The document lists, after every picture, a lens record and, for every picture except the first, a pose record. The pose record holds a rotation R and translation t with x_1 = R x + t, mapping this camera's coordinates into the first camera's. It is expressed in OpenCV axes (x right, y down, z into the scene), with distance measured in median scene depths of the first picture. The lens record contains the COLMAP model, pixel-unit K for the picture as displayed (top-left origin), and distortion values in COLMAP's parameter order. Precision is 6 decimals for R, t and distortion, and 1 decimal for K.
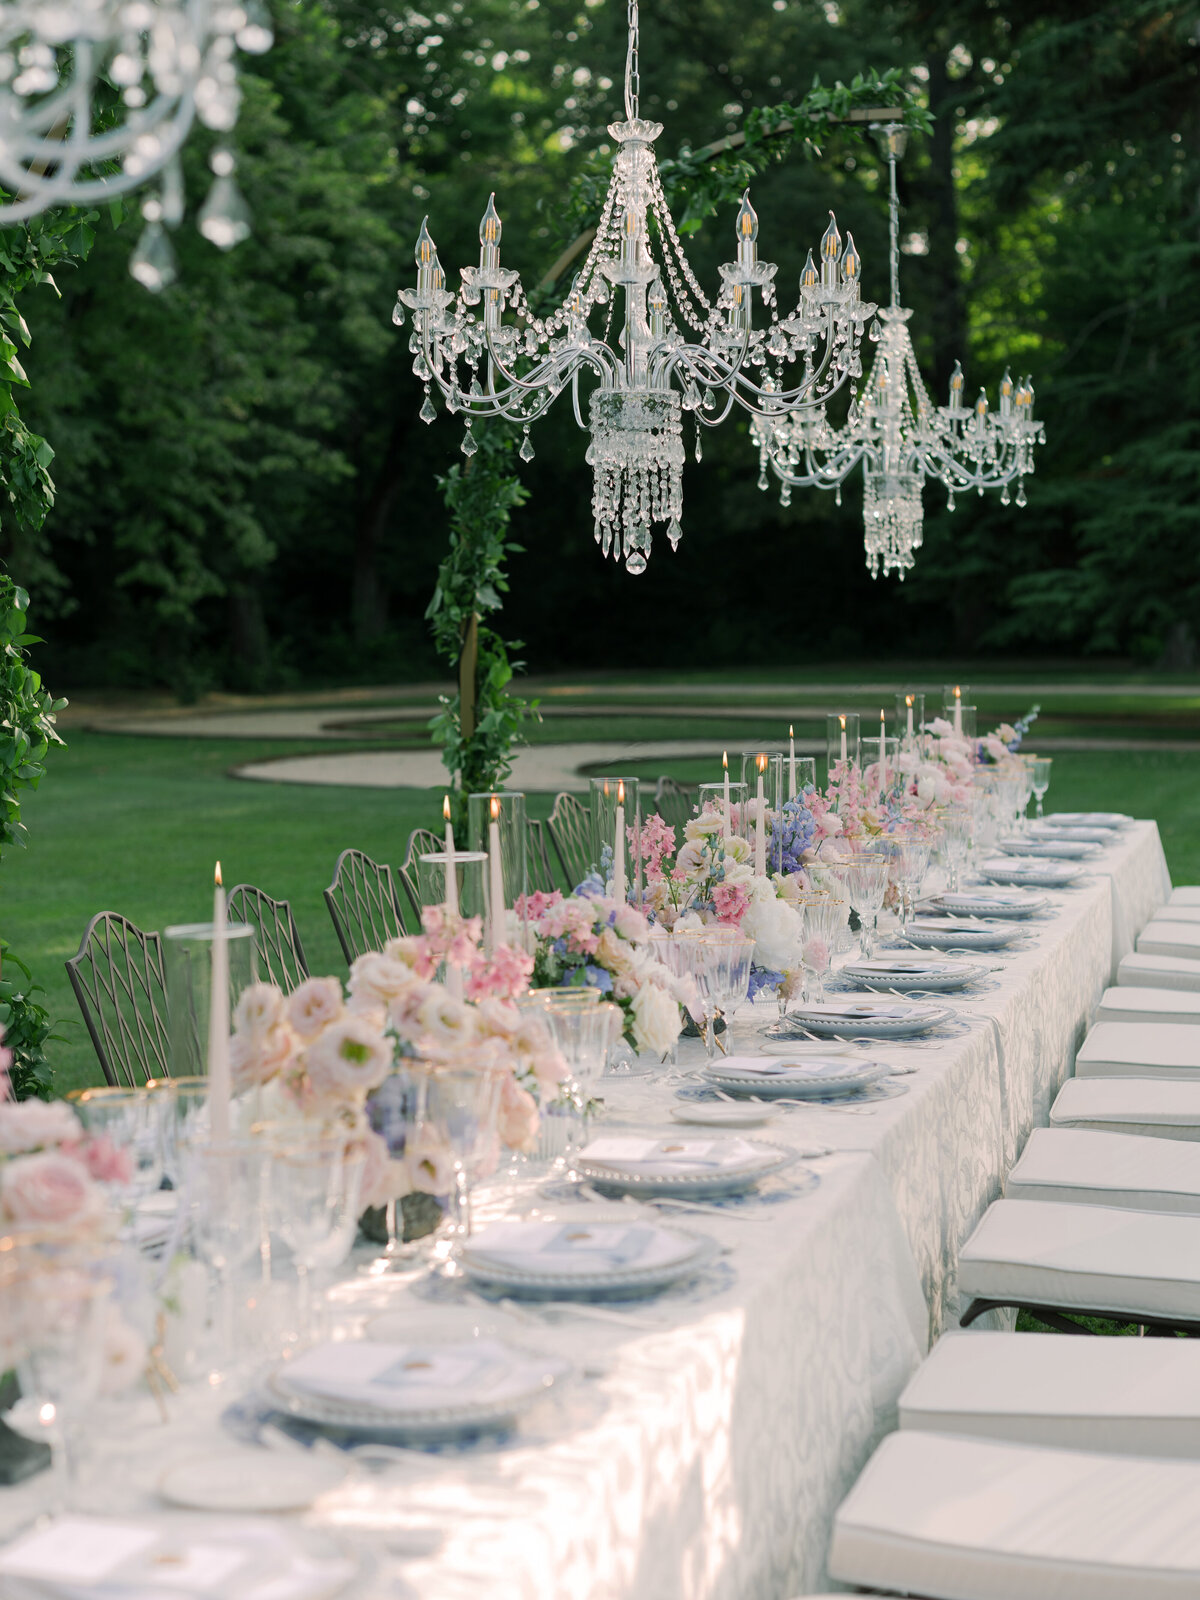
lens RADIAL K [[3039.5, 0, 600.0], [0, 3039.5, 800.0], [0, 0, 1]] dist [-0.091943, -0.025181]
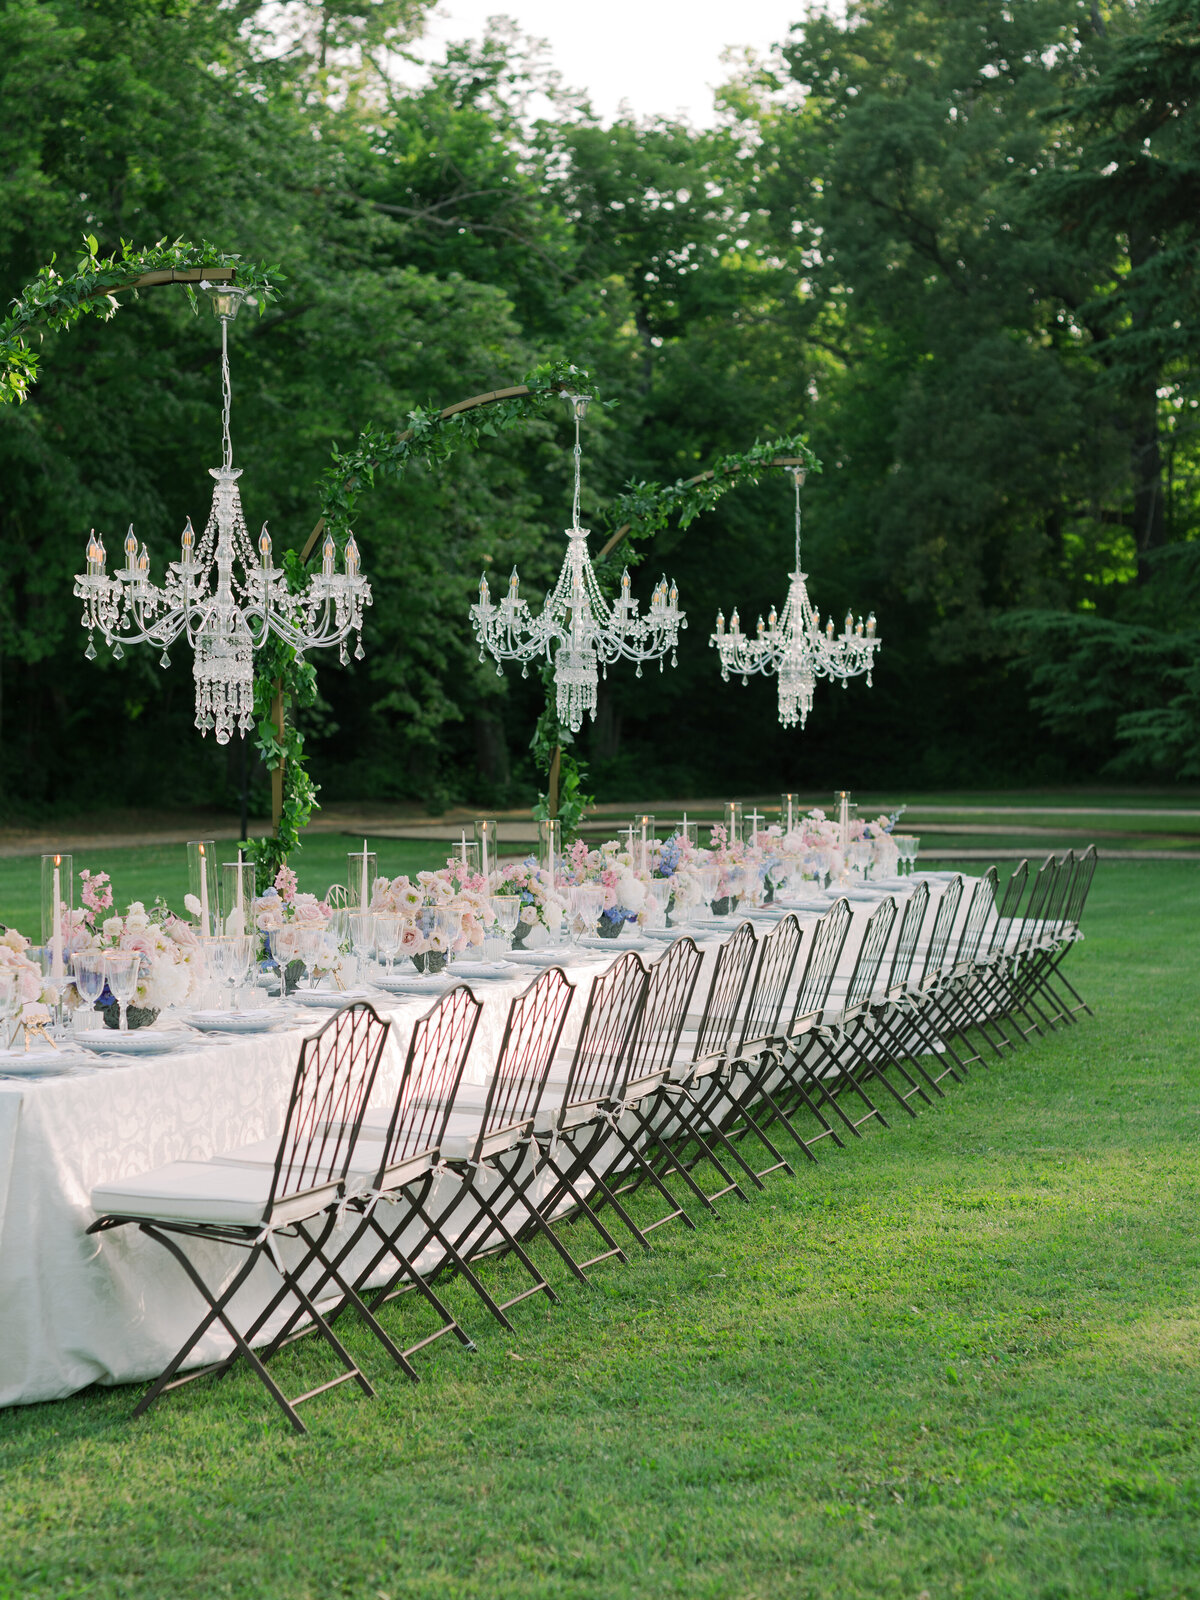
lens RADIAL K [[3039.5, 0, 600.0], [0, 3039.5, 800.0], [0, 0, 1]] dist [-0.091943, -0.025181]
pose [[0.996242, 0.012879, -0.085646, 0.130938], [-0.016310, 0.999087, -0.039476, 0.037138], [0.085059, 0.040724, 0.995543, -0.715287]]
